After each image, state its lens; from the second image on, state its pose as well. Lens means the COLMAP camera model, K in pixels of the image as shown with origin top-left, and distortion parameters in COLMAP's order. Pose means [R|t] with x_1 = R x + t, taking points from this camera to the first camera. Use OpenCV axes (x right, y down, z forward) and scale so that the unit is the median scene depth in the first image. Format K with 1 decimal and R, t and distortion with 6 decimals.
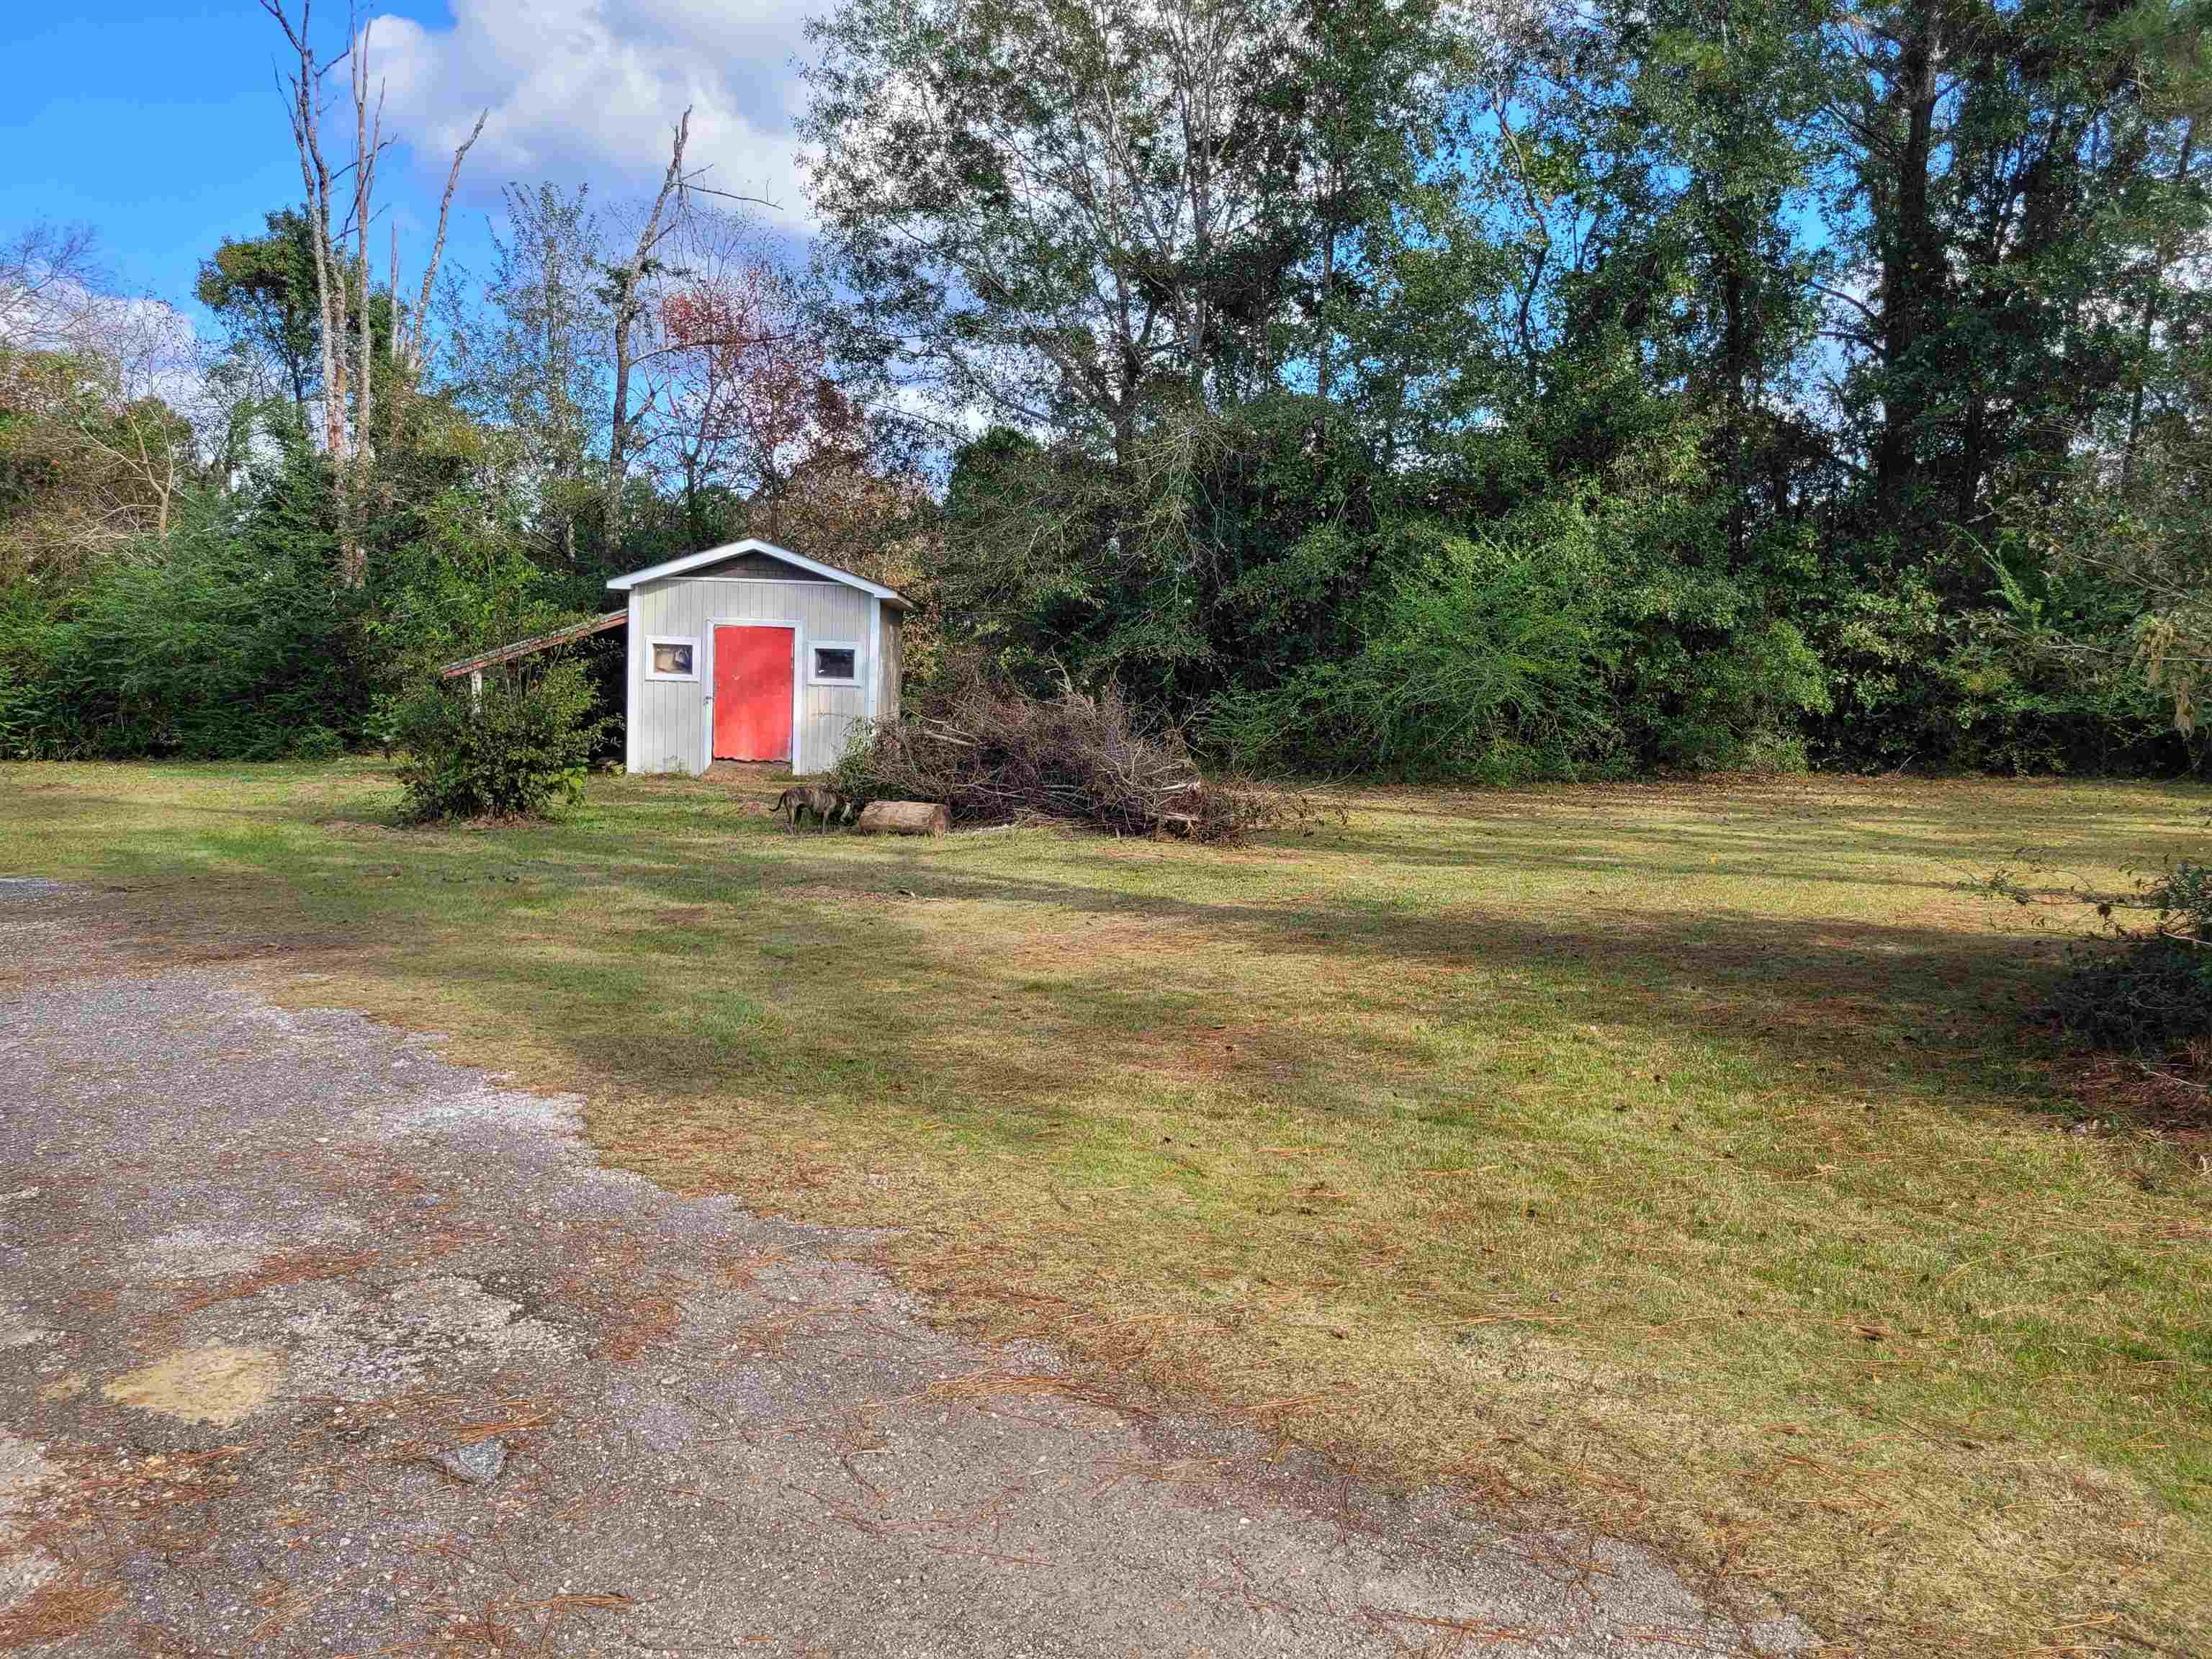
lens RADIAL K [[1664.0, 0, 1107.7], [0, 1664.0, 828.3], [0, 0, 1]] dist [-0.006804, -0.002849]
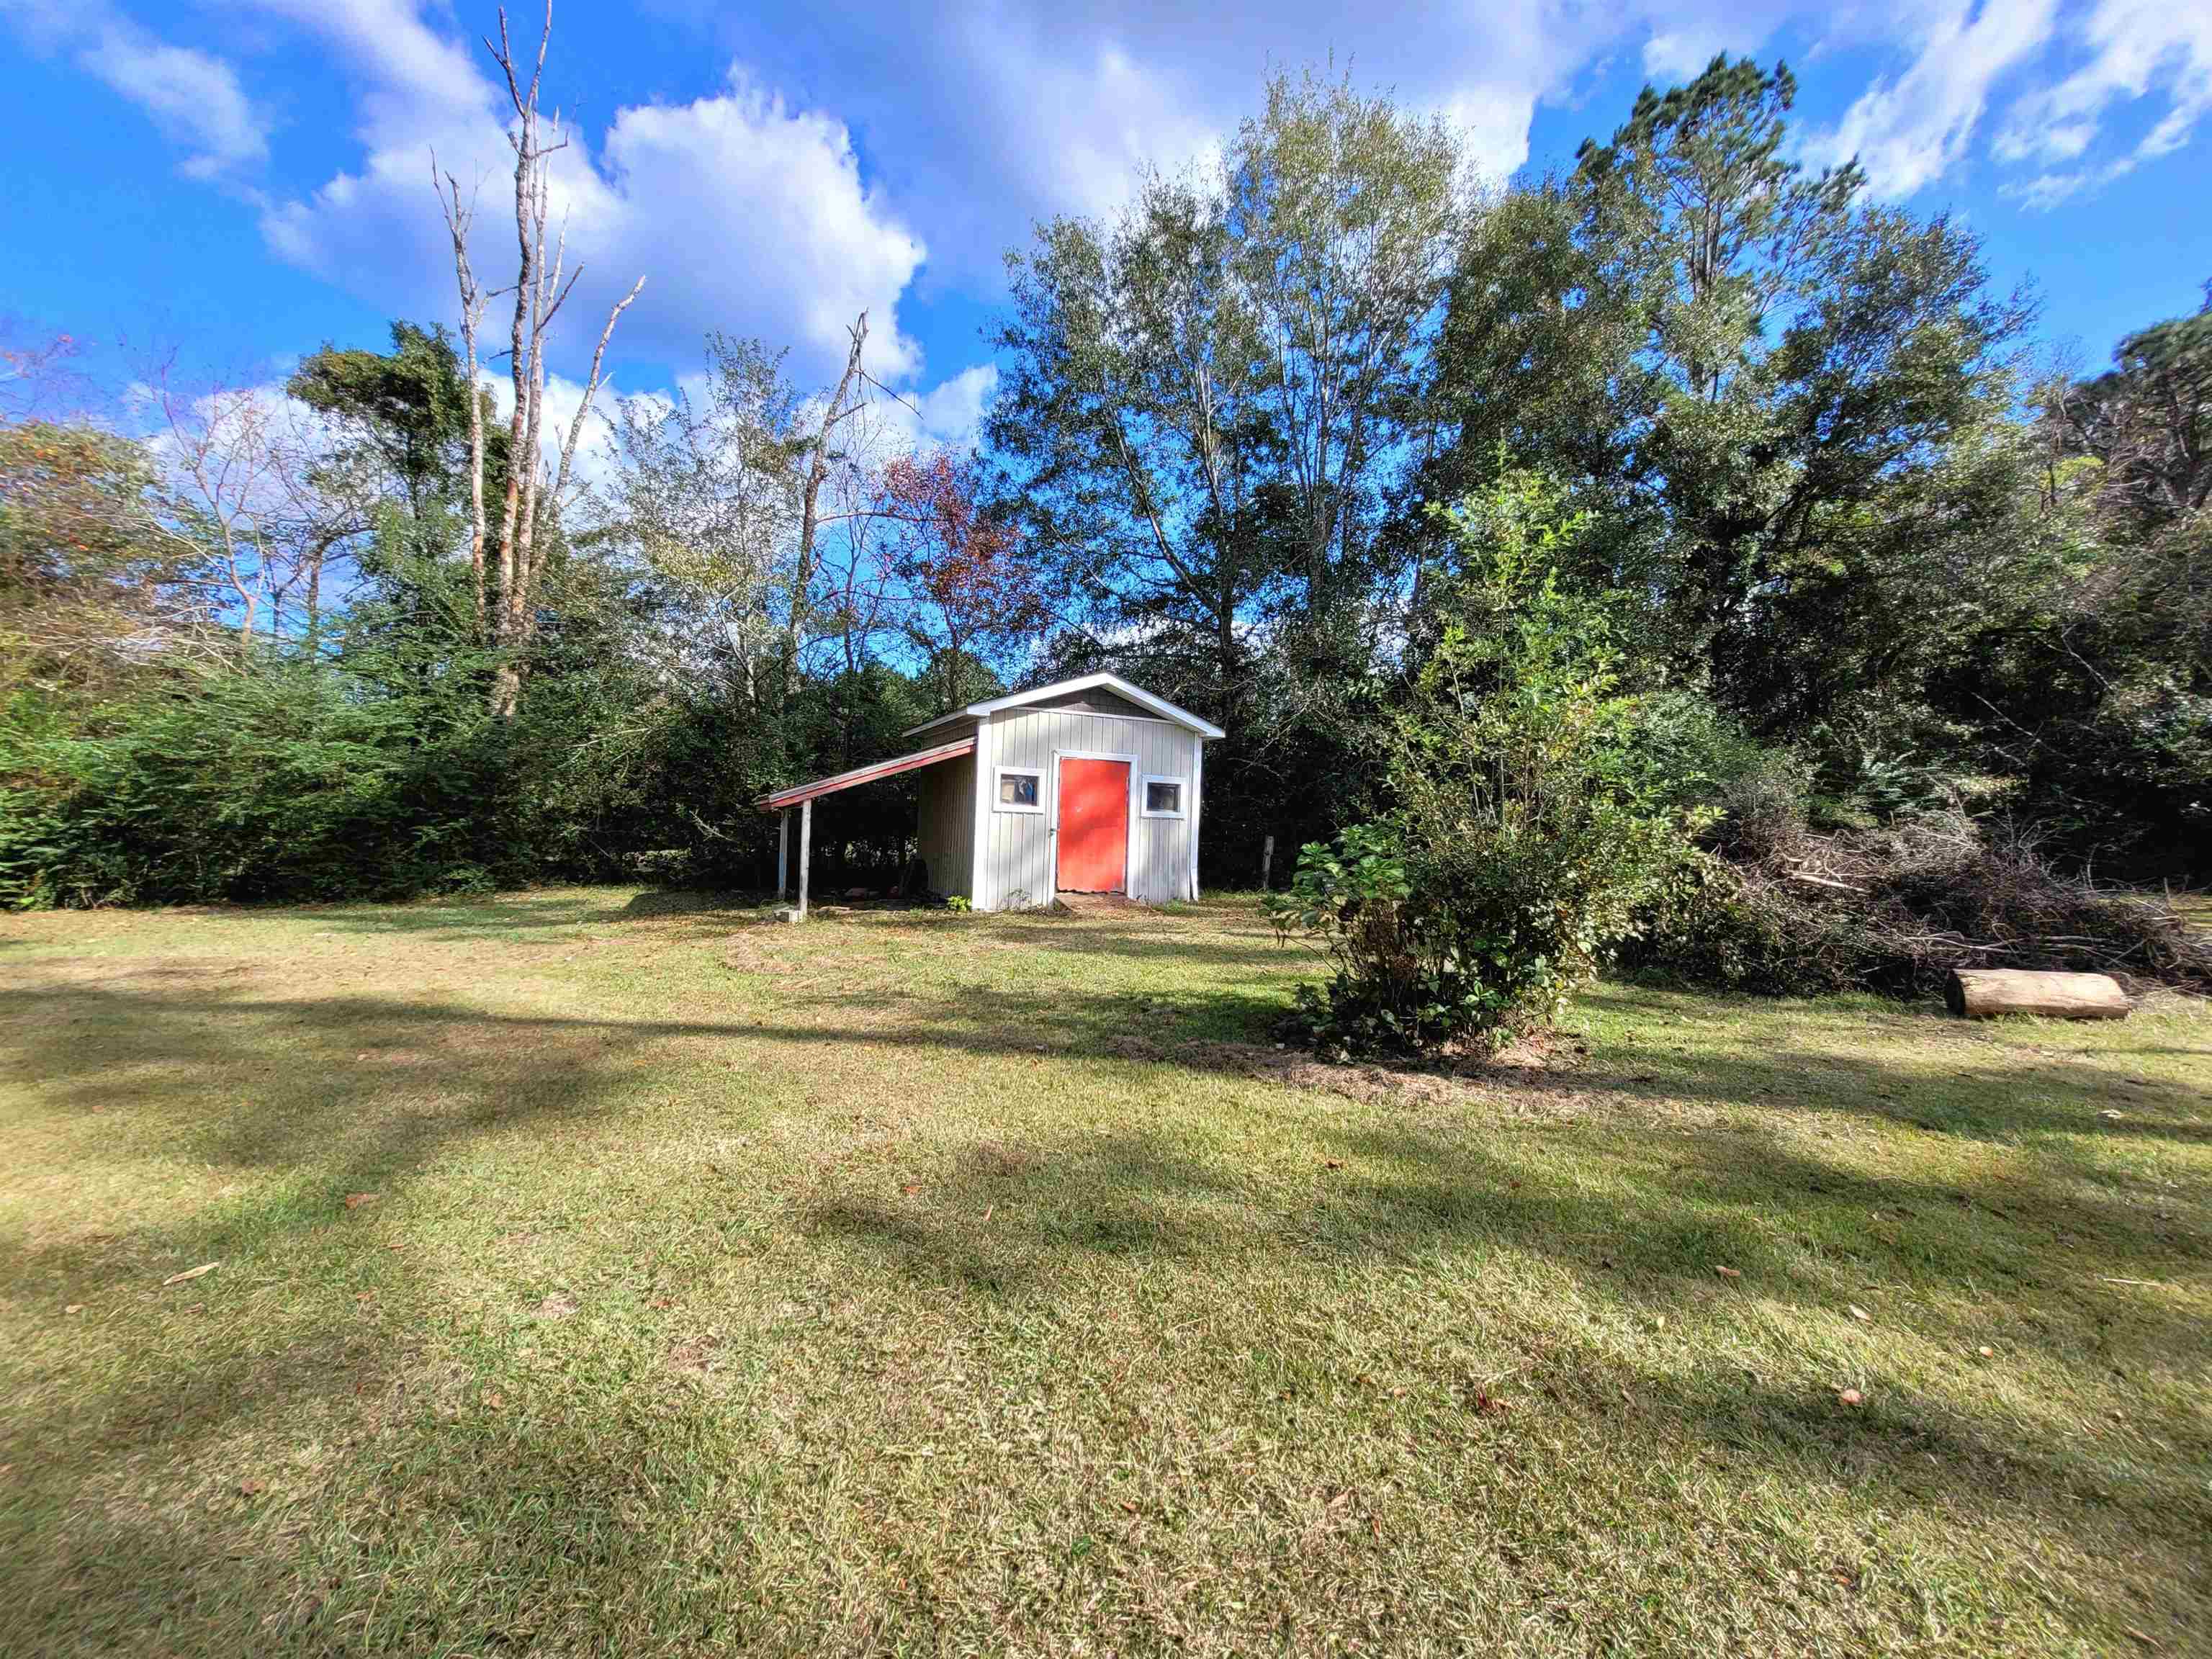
lens RADIAL K [[863.1, 0, 1102.5], [0, 863.1, 831.4], [0, 0, 1]] dist [-0.013948, -0.000178]
pose [[0.917826, -0.005353, 0.396946, -0.416021], [0.032162, 0.997625, -0.060911, -0.045638], [-0.395677, 0.068673, 0.915819, 0.520478]]
